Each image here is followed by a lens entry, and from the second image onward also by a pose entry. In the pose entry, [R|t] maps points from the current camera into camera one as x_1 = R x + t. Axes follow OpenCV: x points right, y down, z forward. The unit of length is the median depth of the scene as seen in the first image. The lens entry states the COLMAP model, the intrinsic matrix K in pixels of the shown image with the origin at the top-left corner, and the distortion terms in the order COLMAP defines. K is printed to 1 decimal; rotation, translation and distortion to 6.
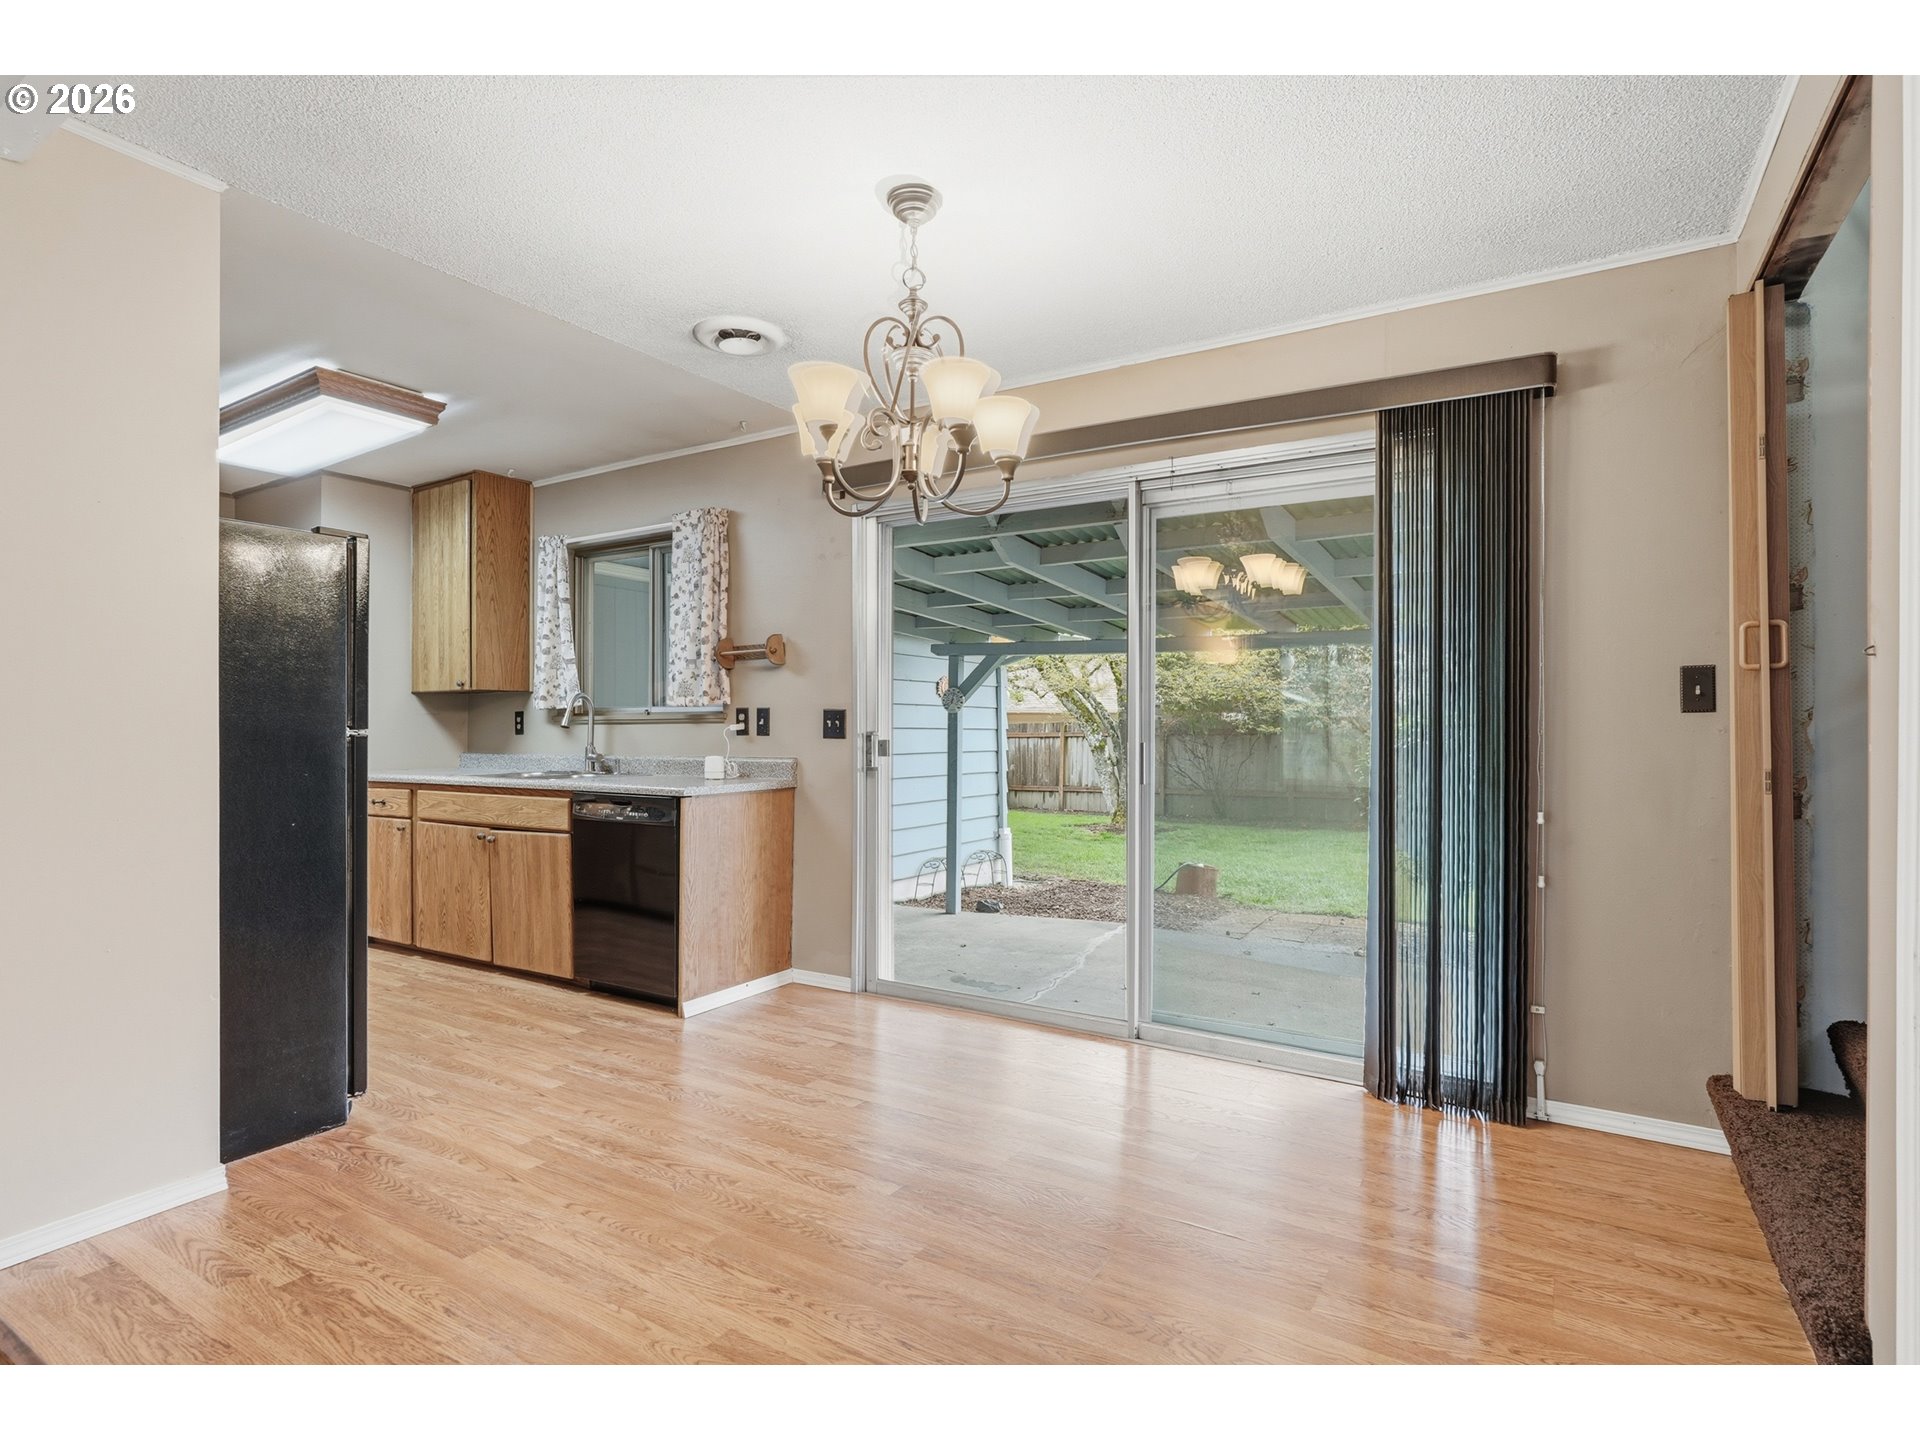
lens RADIAL K [[977.3, 0, 962.9], [0, 977.3, 722.6], [0, 0, 1]] dist [-0.009836, 0.000591]
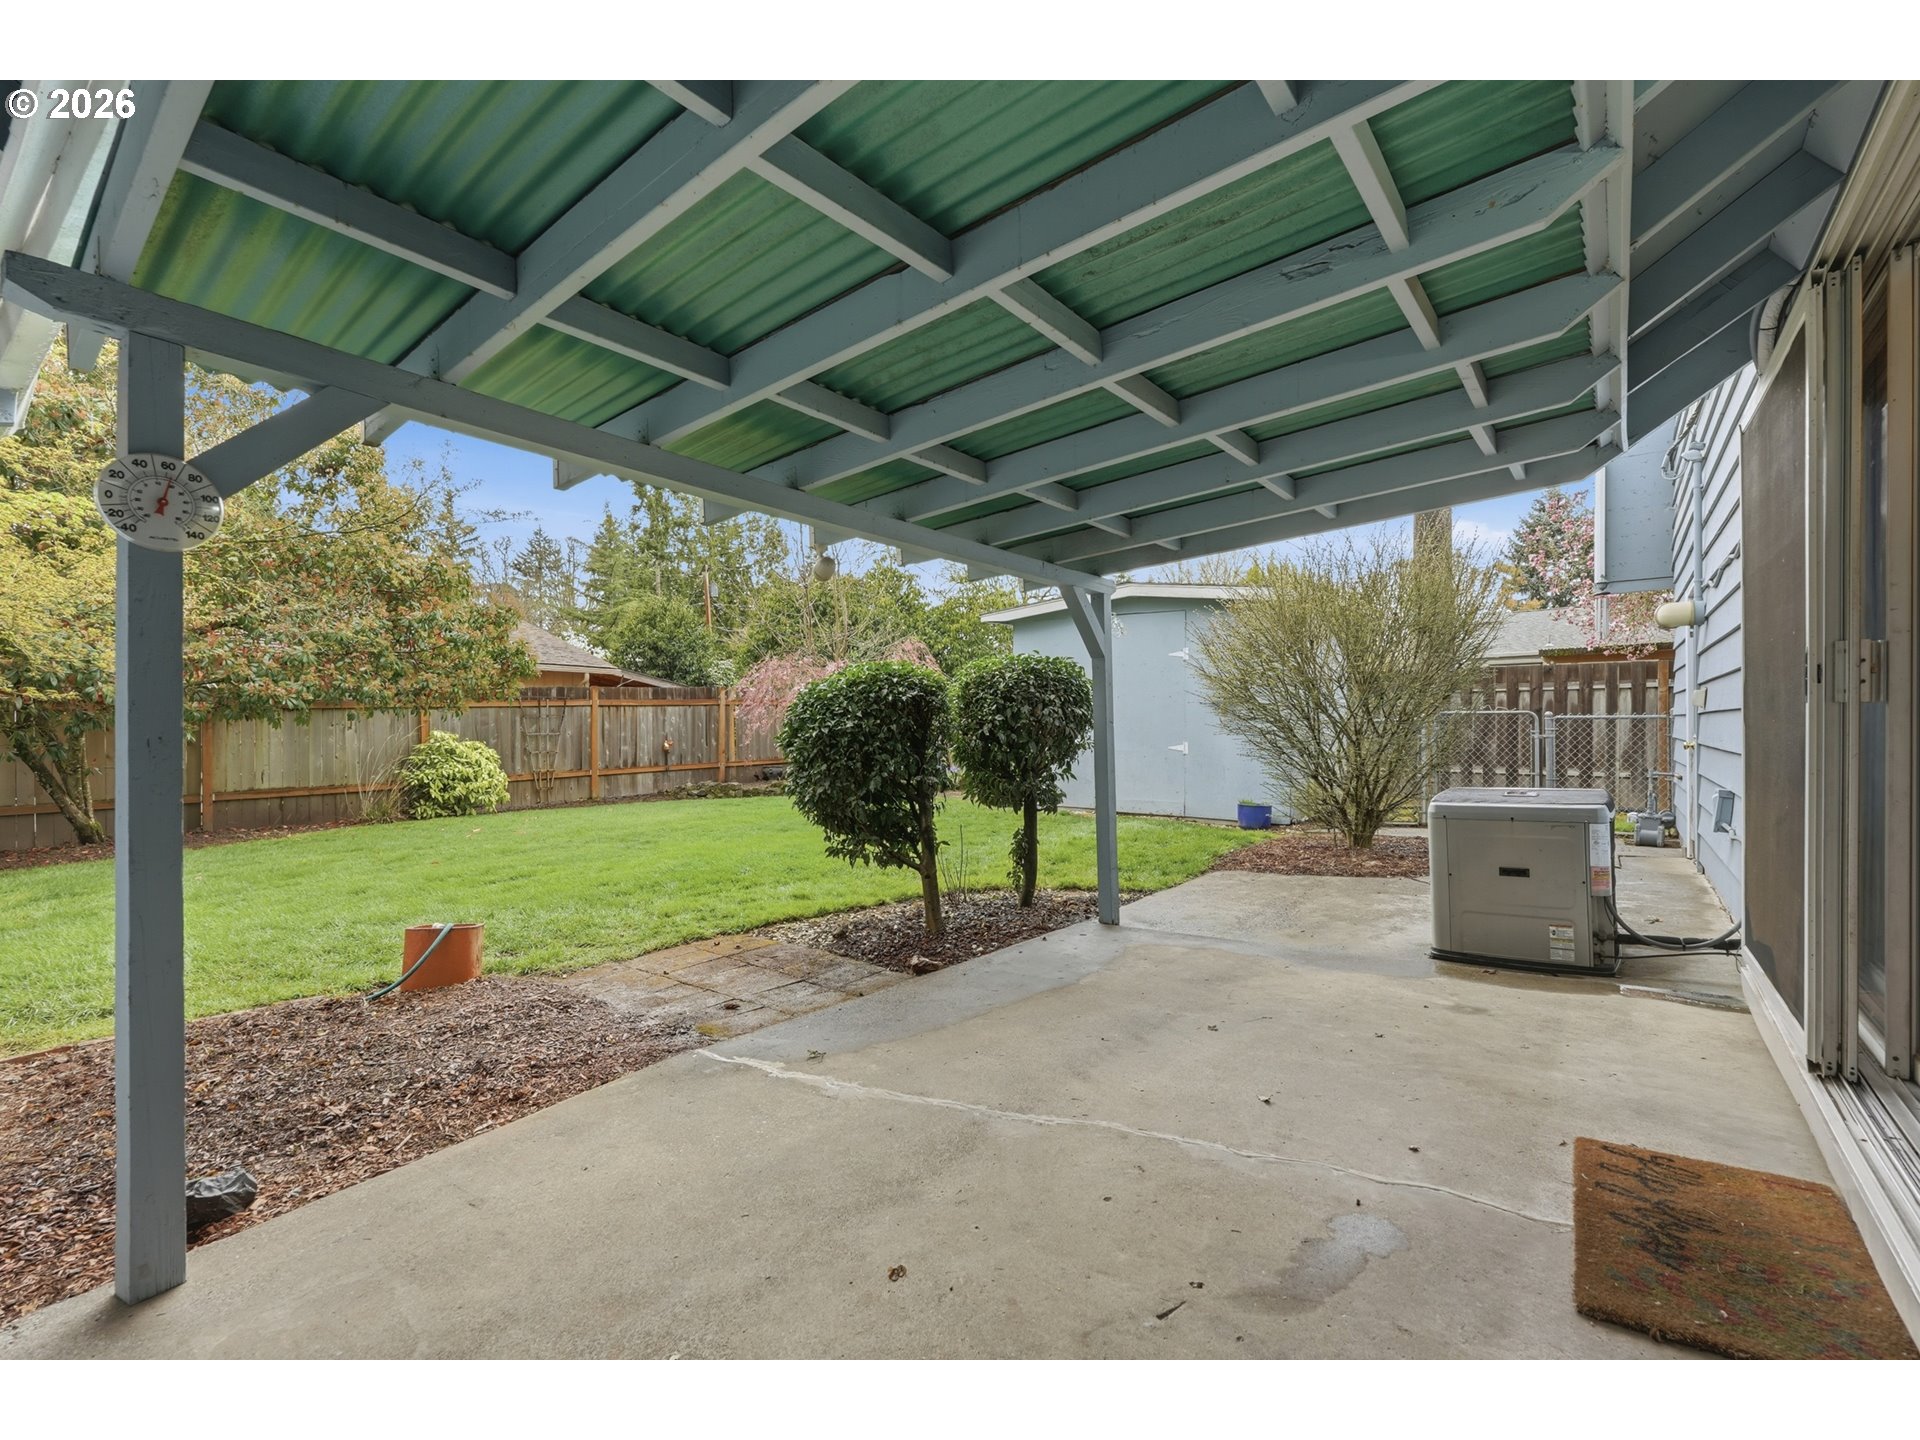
lens RADIAL K [[849.8, 0, 960.0], [0, 849.8, 720.0], [0, 0, 1]] dist [-0.009157, 0.000305]
pose [[0.096709, -0.001197, 0.995312, -0.257541], [-0.005821, 0.999981, 0.001769, 0.041084], [-0.995296, -0.005964, 0.096701, 0.869718]]
